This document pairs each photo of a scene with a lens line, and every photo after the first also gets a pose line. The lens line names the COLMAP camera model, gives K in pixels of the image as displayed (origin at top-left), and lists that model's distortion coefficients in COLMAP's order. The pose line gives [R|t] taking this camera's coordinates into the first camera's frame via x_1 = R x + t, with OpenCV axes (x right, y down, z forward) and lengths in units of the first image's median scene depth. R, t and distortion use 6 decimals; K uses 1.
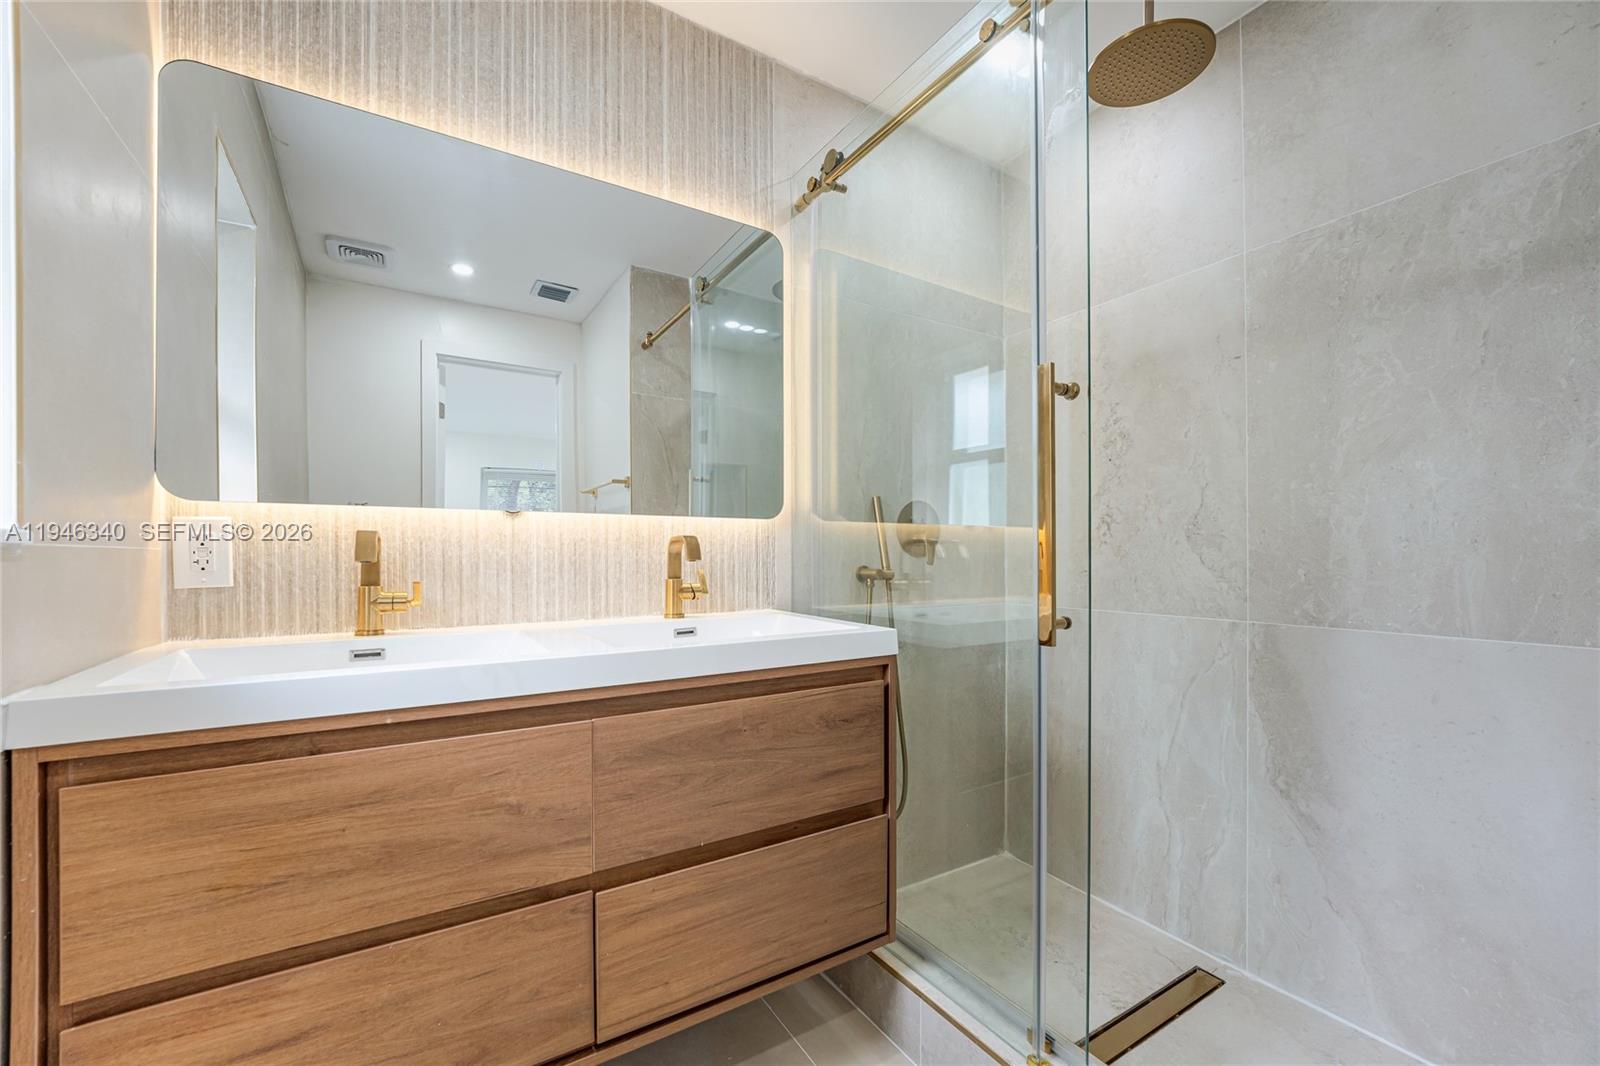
lens RADIAL K [[639.4, 0, 796.2], [0, 639.4, 551.7], [0, 0, 1]] dist [-0.017993, 0.002015]
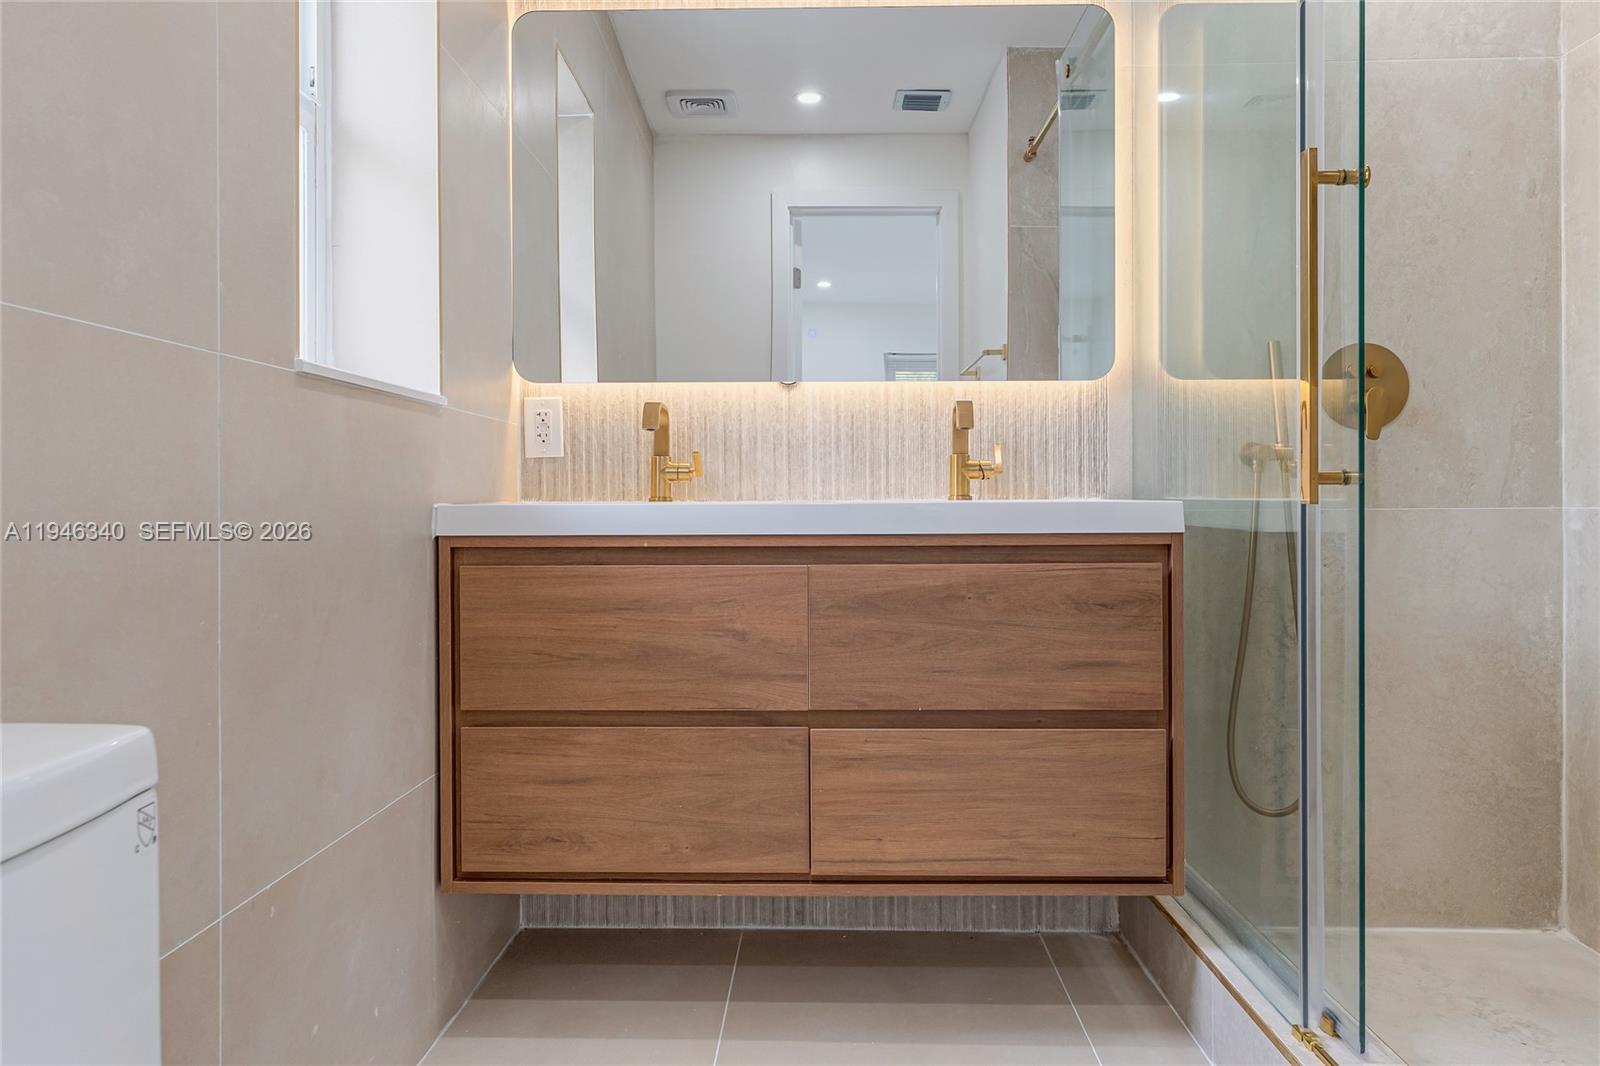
lens RADIAL K [[1148.0, 0, 785.8], [0, 1148.0, 493.0], [0, 0, 1]] dist [-0.010270, -0.004770]
pose [[0.833175, -0.005067, -0.552987, 0.517672], [0.005009, 0.999986, -0.001616, 0.107608], [0.552987, -0.001424, 0.833189, -0.447586]]
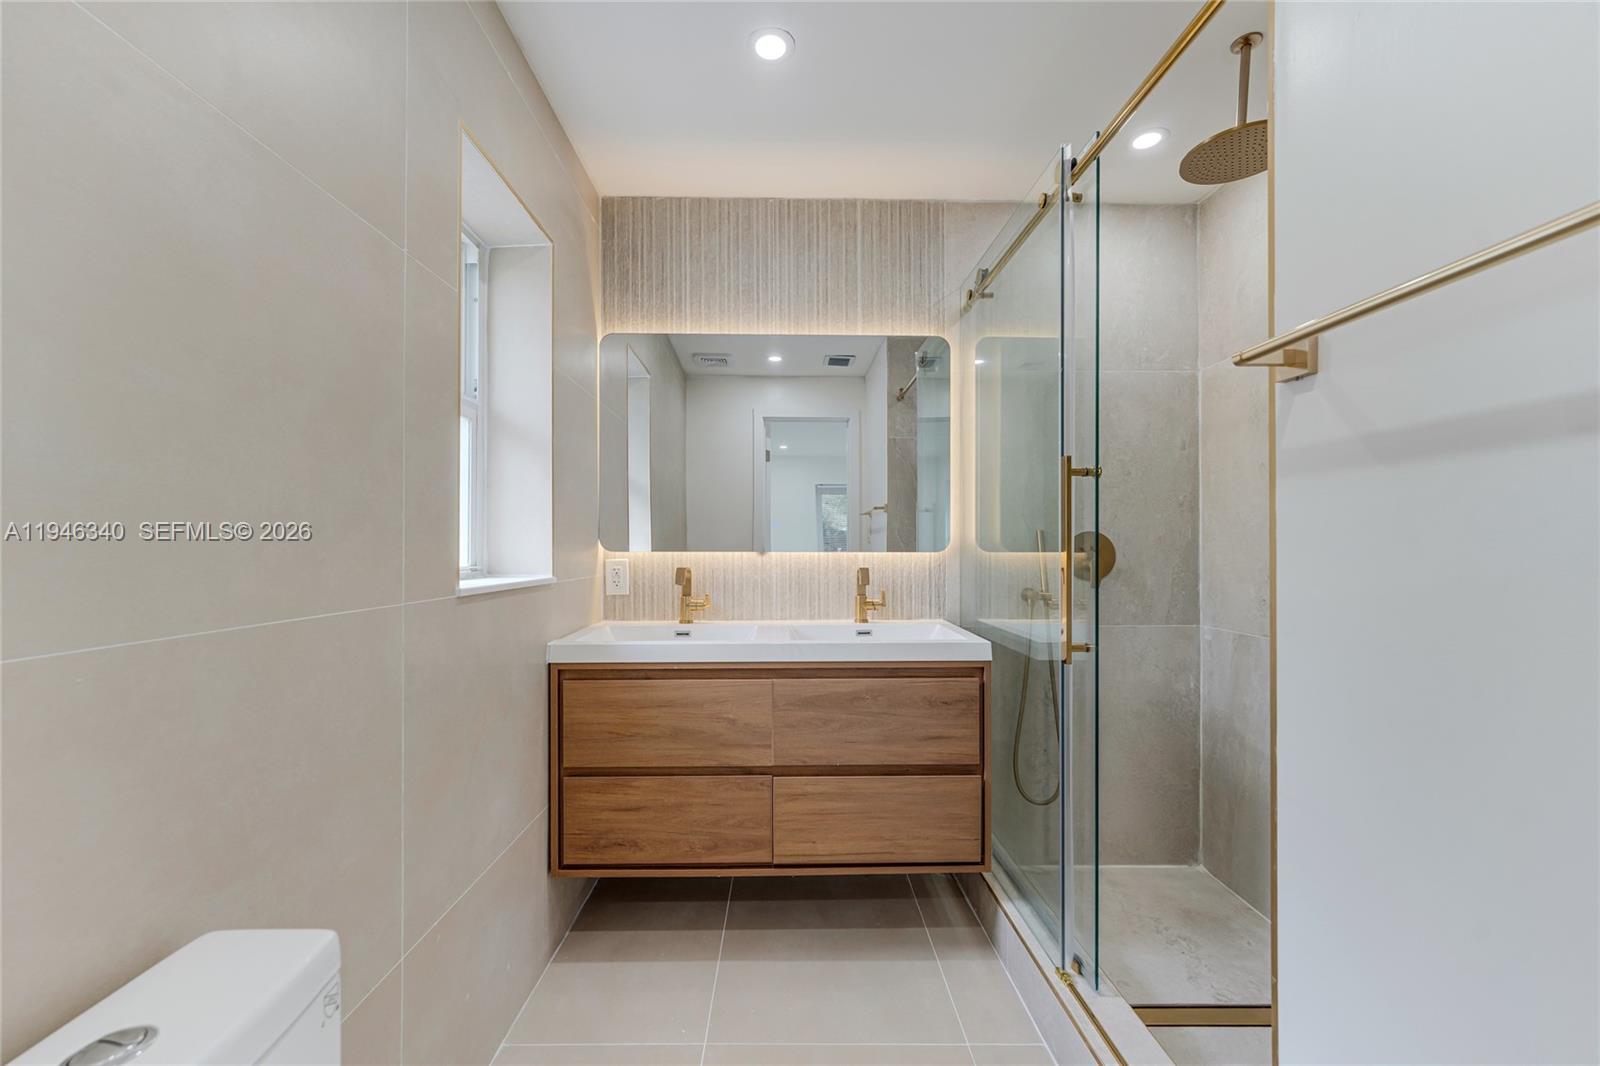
lens RADIAL K [[639.4, 0, 791.9], [0, 639.4, 535.1], [0, 0, 1]] dist [-0.017993, 0.002015]
pose [[0.858429, -0.007347, -0.512879, 0.476633], [0.000811, 0.999916, -0.012968, -0.087314], [0.512931, 0.010716, 0.858363, -0.377782]]
